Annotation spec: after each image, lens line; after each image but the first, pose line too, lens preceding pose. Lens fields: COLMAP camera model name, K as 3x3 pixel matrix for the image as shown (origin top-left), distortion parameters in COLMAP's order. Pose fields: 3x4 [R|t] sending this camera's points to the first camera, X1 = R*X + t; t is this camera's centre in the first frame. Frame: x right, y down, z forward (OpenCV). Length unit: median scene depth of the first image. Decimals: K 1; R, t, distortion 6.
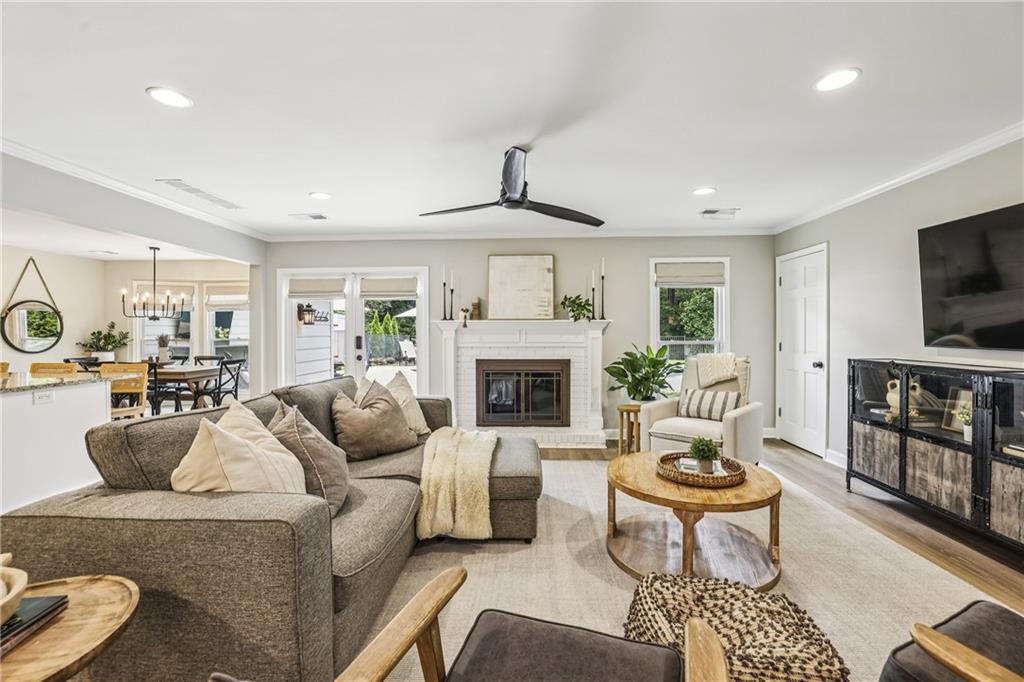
lens RADIAL K [[443.6, 0, 511.6], [0, 443.6, 331.8], [0, 0, 1]] dist [-0.031309, 0.007625]
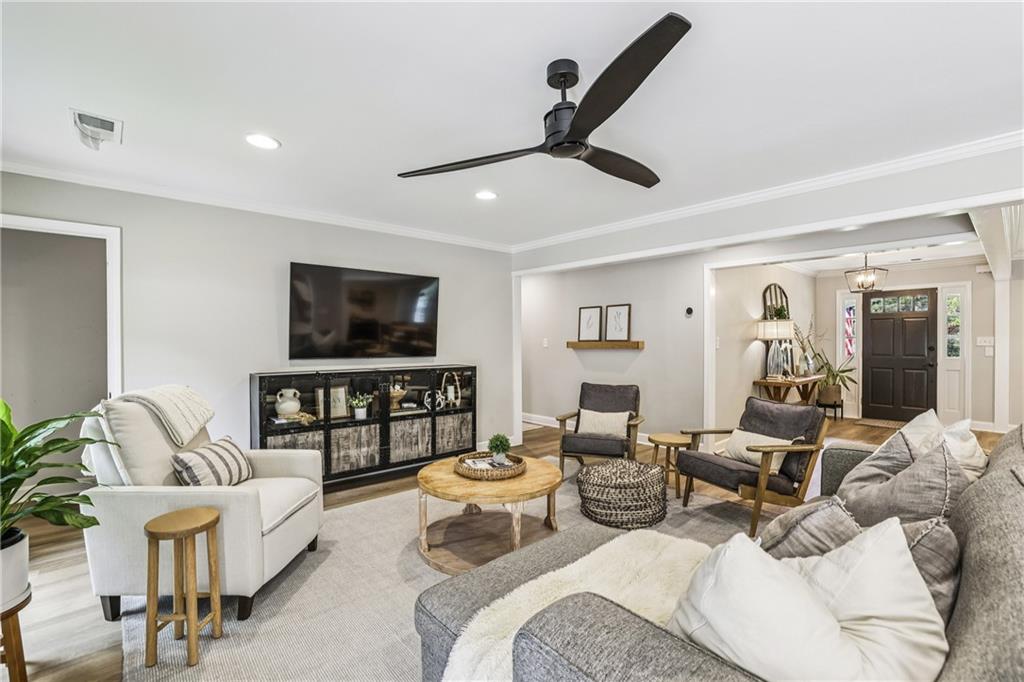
lens RADIAL K [[453.8, 0, 507.7], [0, 453.8, 339.2], [0, 0, 1]] dist [-0.048364, 0.021221]
pose [[-0.694835, 0.008378, 0.719121, -0.217209], [0.006764, 0.999964, -0.005115, -0.007496], [-0.719137, 0.001311, -0.694867, 0.841116]]
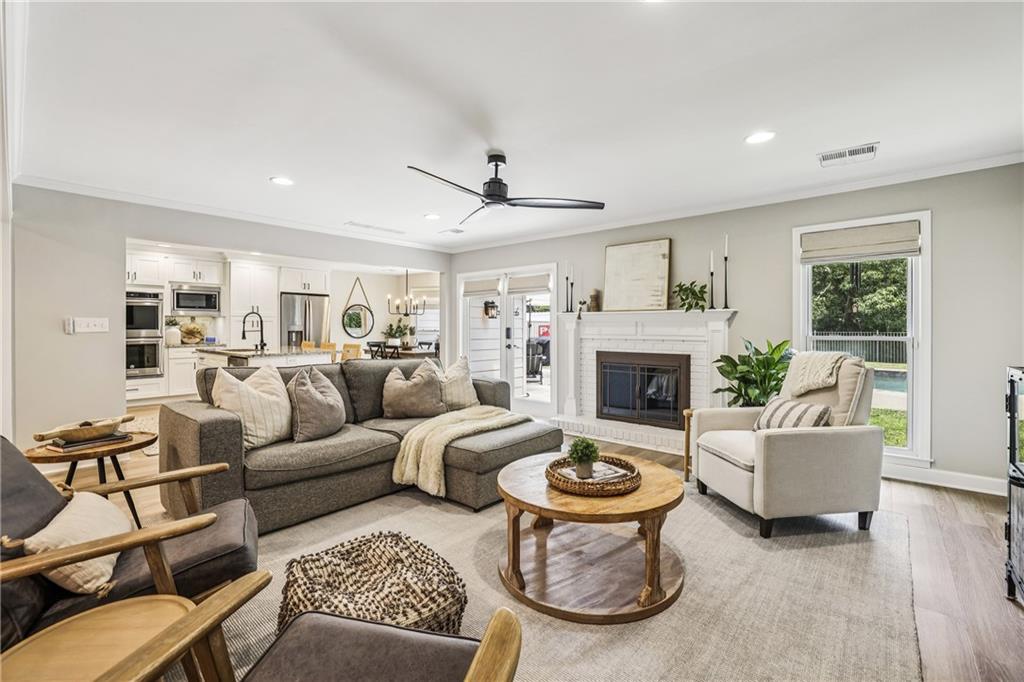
lens RADIAL K [[443.6, 0, 511.6], [0, 443.6, 331.8], [0, 0, 1]] dist [-0.031309, 0.007625]
pose [[0.787638, 0.010007, -0.616057, 0.394283], [-0.003162, 0.999921, 0.012199, 0.006816], [0.616130, -0.007660, 0.787607, 0.092569]]
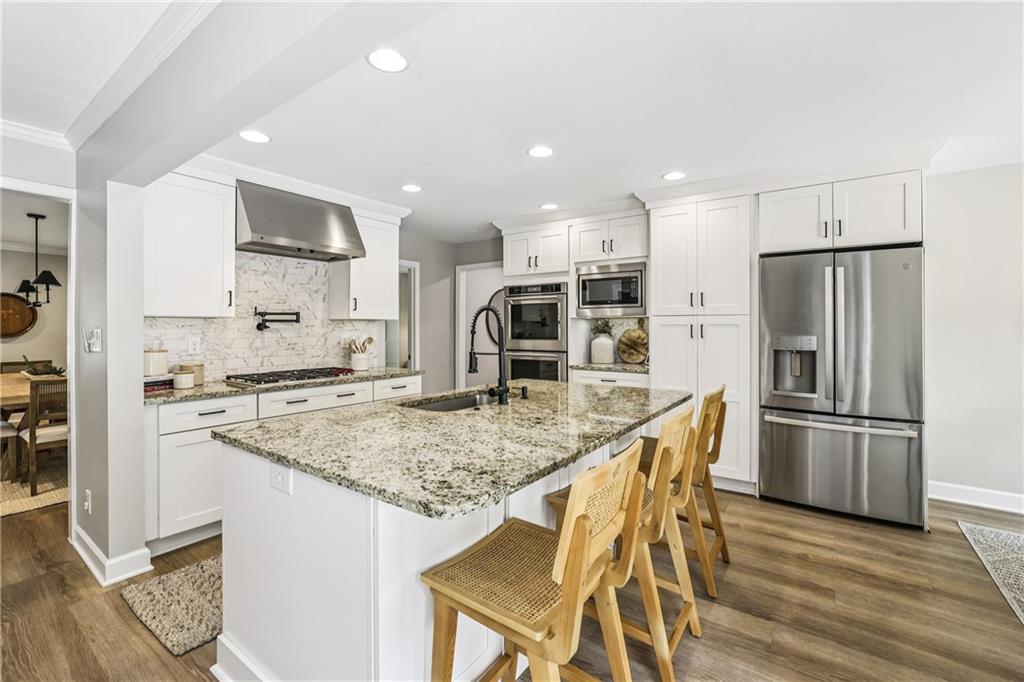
lens RADIAL K [[425.7, 0, 531.9], [0, 425.7, 321.8], [0, 0, 1]] dist [-0.028673, 0.014709]
pose [[-0.517328, -0.003520, -0.855780, -0.508358], [0.002202, 0.999983, -0.005444, -0.010344], [0.855784, -0.004701, -0.517312, 0.852193]]
